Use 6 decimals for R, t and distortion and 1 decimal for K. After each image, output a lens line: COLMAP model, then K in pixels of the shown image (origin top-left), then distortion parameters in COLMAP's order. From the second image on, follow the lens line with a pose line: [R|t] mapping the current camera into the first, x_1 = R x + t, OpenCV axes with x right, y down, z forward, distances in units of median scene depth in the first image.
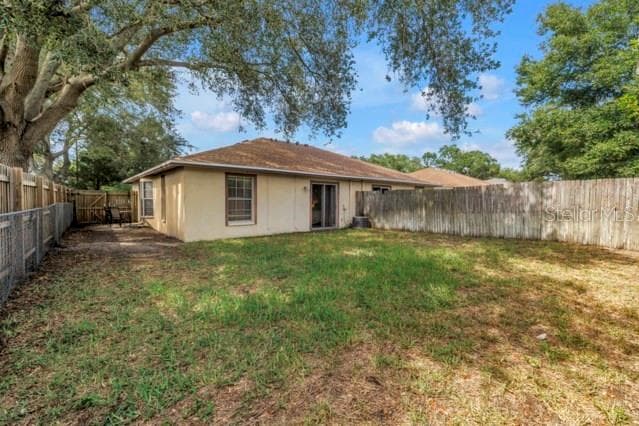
lens RADIAL K [[265.7, 0, 319.4], [0, 265.7, 206.1], [0, 0, 1]] dist [0.000375, 0.000077]
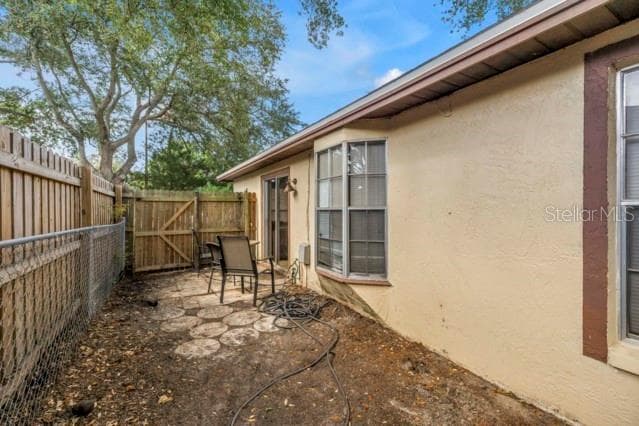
lens RADIAL K [[265.7, 0, 319.4], [0, 265.7, 206.1], [0, 0, 1]] dist [0.000375, 0.000077]
pose [[0.984932, -0.008313, -0.172744, -0.400113], [0.000503, 0.998978, -0.045205, -0.010335], [0.172943, 0.044437, 0.983929, 0.460861]]
